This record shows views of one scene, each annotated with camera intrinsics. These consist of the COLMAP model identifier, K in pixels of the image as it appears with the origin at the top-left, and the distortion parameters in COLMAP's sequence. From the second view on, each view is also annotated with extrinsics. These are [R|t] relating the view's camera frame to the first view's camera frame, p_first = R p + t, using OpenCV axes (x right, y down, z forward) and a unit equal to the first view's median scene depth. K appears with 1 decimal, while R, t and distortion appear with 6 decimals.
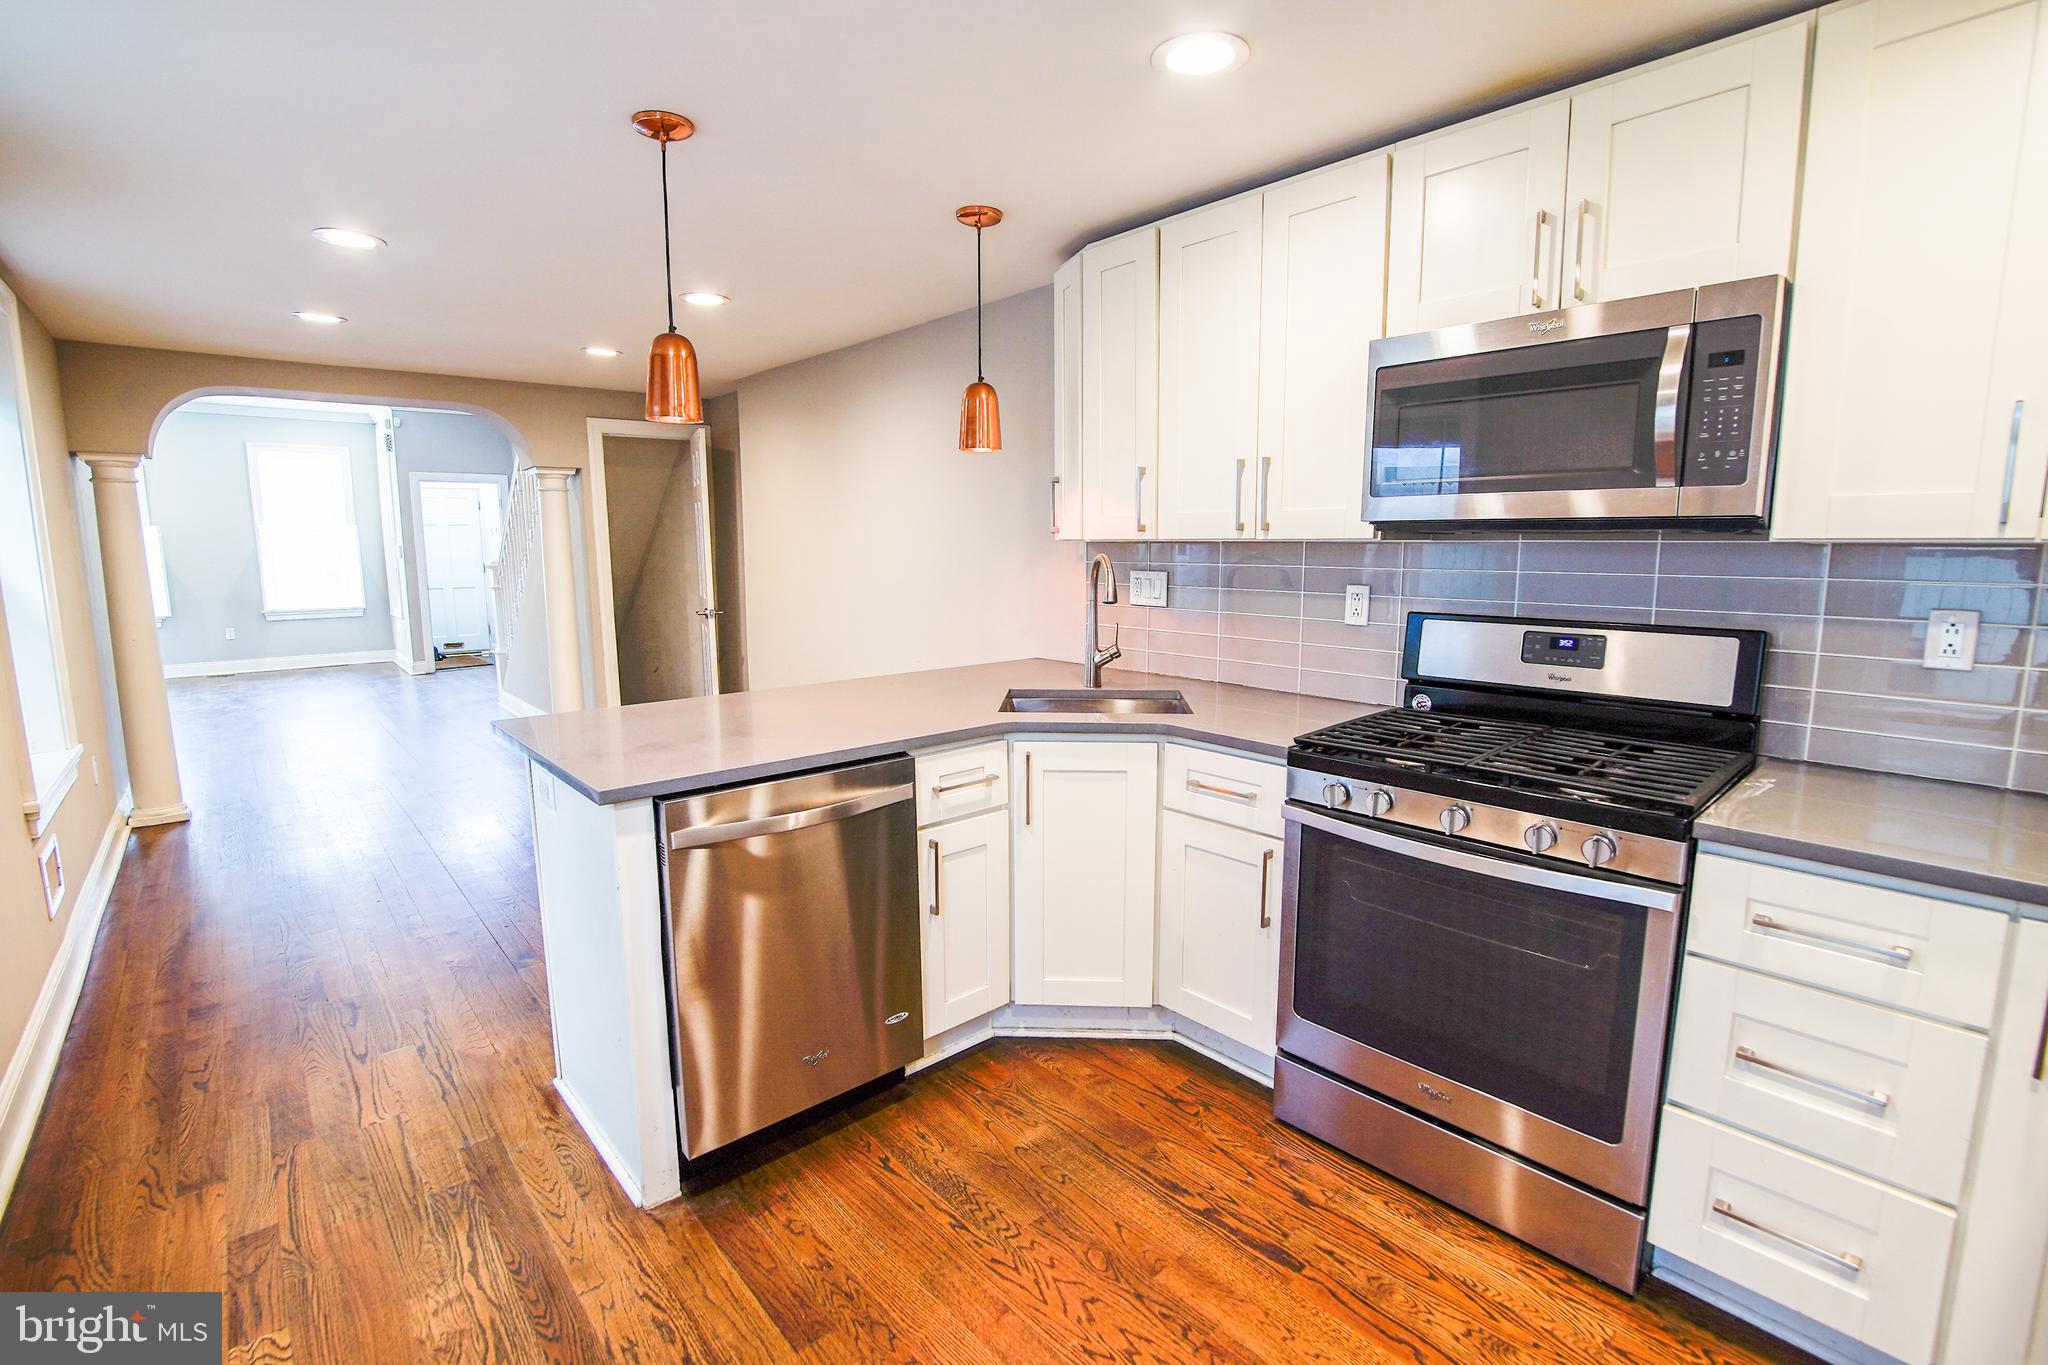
lens RADIAL K [[906.7, 0, 1021.3], [0, 906.7, 670.4], [0, 0, 1]] dist [-0.030415, 0.000469]
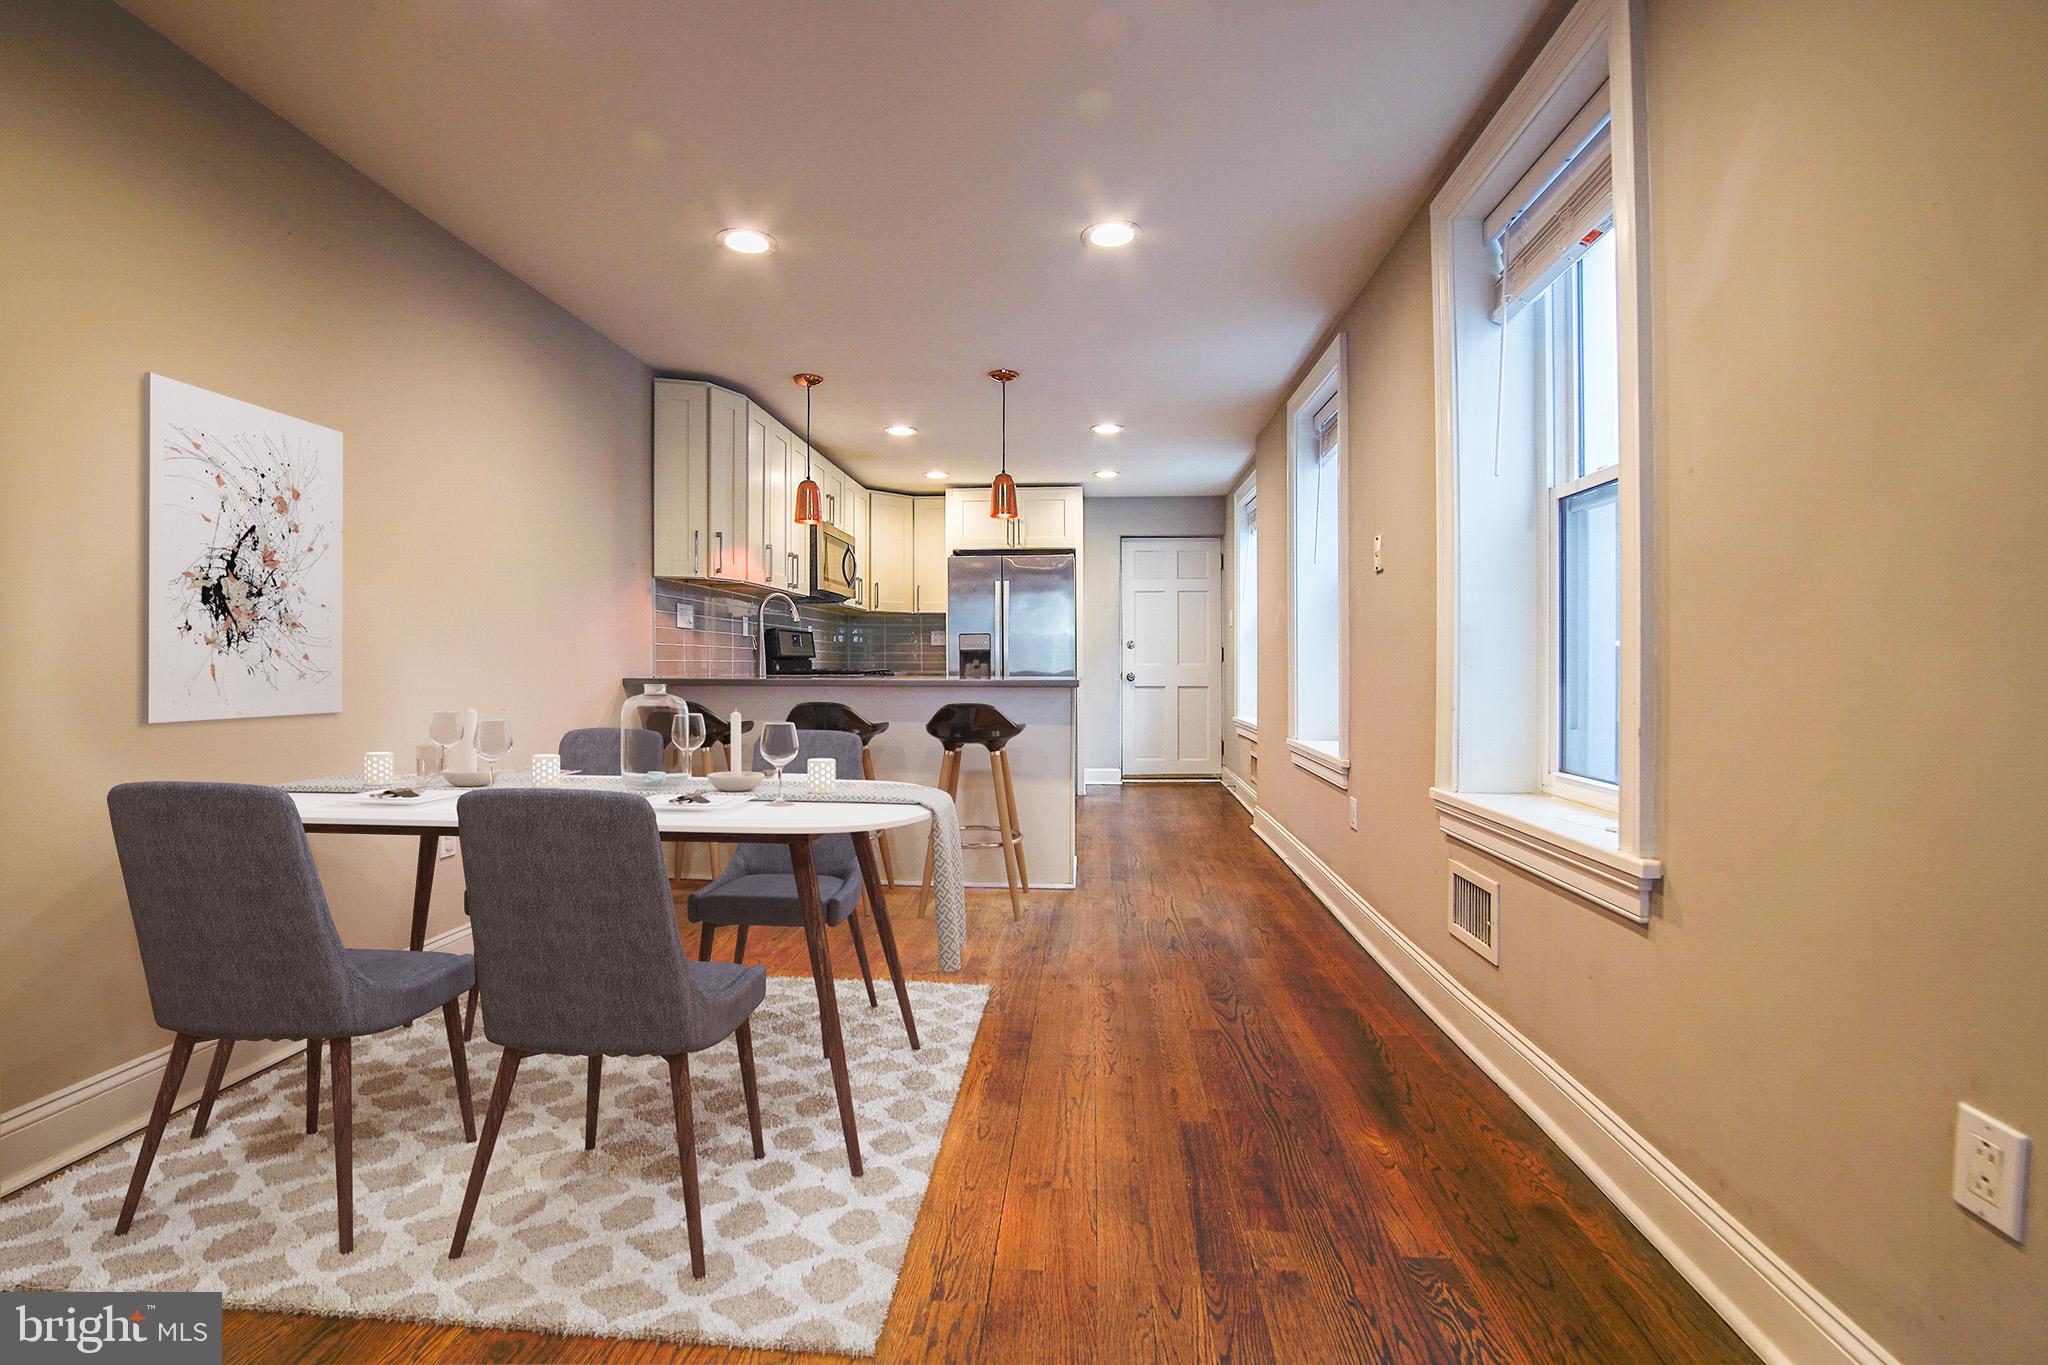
lens RADIAL K [[906.7, 0, 1021.3], [0, 906.7, 670.4], [0, 0, 1]] dist [-0.030415, 0.000469]
pose [[-0.690814, -0.002790, 0.723028, -1.966477], [0.099676, 0.990077, 0.099056, -0.150115], [-0.716129, 0.140497, -0.683681, 2.544367]]
